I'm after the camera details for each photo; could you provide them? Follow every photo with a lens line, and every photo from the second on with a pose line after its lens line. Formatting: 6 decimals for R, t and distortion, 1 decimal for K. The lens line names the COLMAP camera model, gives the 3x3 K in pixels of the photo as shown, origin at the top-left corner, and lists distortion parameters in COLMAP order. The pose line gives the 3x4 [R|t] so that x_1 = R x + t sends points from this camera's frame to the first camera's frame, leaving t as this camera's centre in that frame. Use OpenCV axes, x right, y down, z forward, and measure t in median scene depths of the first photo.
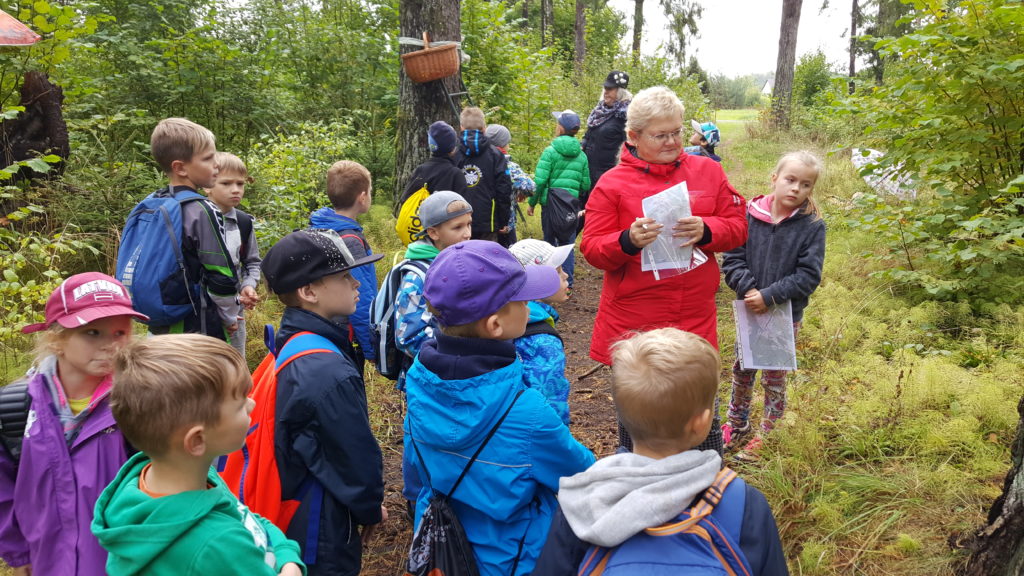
lens RADIAL K [[821.8, 0, 554.3], [0, 821.8, 287.2], [0, 0, 1]] dist [0.109578, -0.195344]
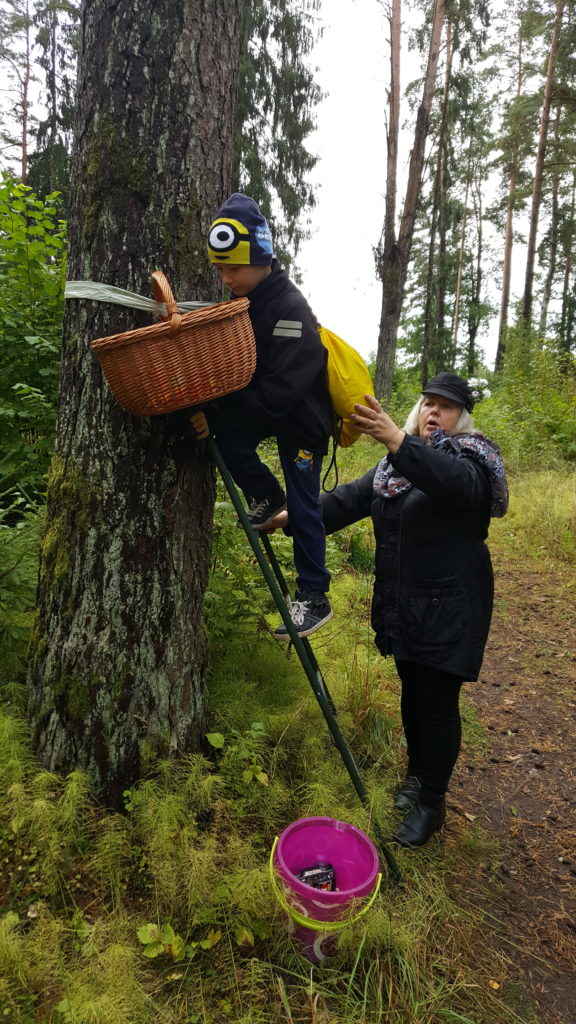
lens RADIAL K [[801.0, 0, 255.1], [0, 801.0, 512.5], [0, 0, 1]] dist [0.117947, -0.216826]
pose [[0.973880, 0.005433, 0.227000, -0.189493], [0.008904, 0.998031, -0.062085, -0.174613], [-0.226891, 0.062485, 0.971914, 0.637563]]
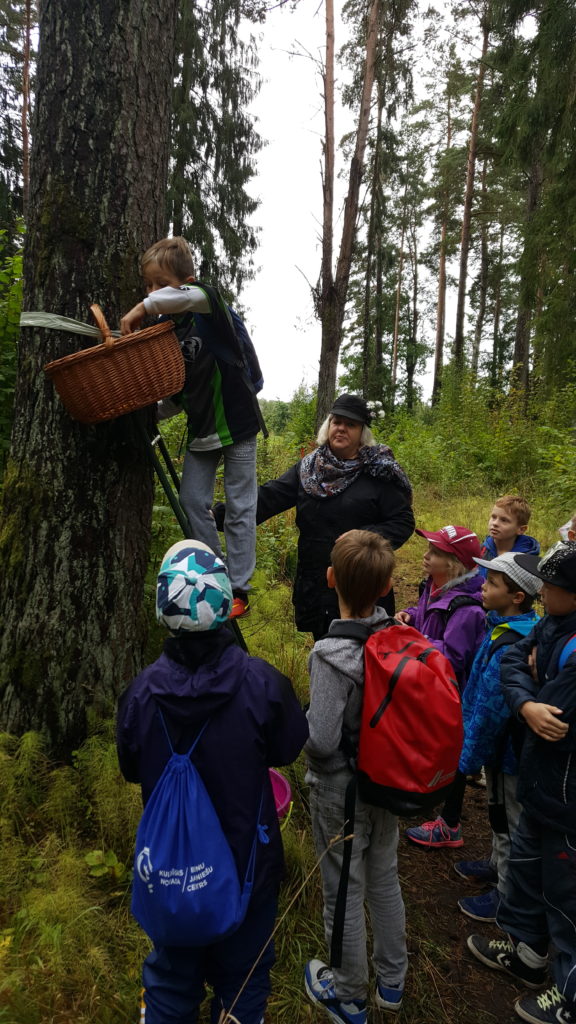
lens RADIAL K [[818.6, 0, 287.6], [0, 818.6, 503.7], [0, 0, 1]] dist [0.124035, -0.239176]
pose [[0.946469, 0.009373, 0.322658, -0.197789], [0.030576, 0.992481, -0.118520, -0.144484], [-0.321342, 0.122041, 0.939066, 0.559205]]
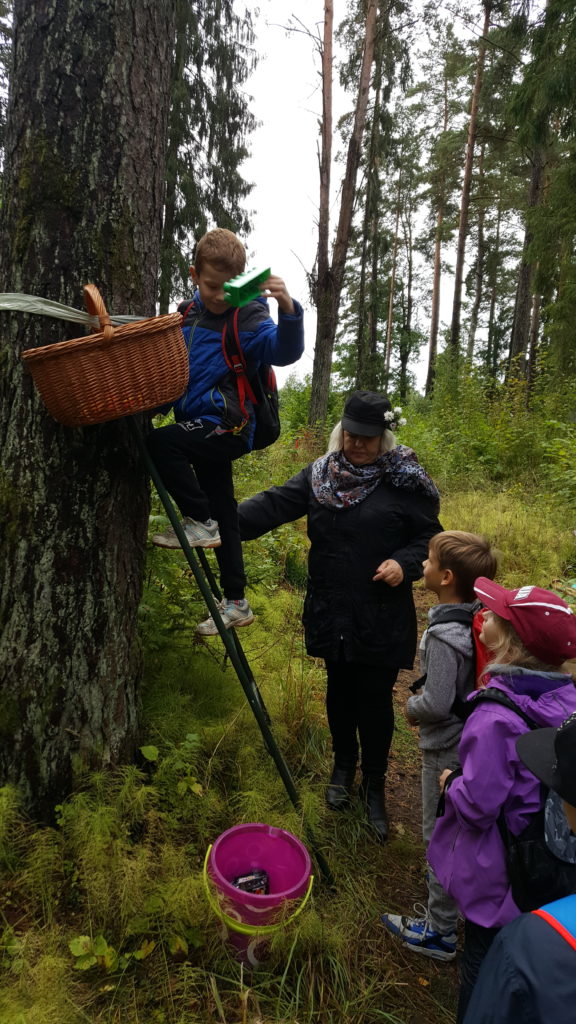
lens RADIAL K [[805.2, 0, 270.4], [0, 805.2, 512.1], [0, 0, 1]] dist [0.114987, -0.211647]
pose [[0.948047, 0.008190, 0.318024, -0.189339], [0.021595, 0.995706, -0.090016, -0.167967], [-0.317396, 0.092207, 0.943800, 0.628398]]
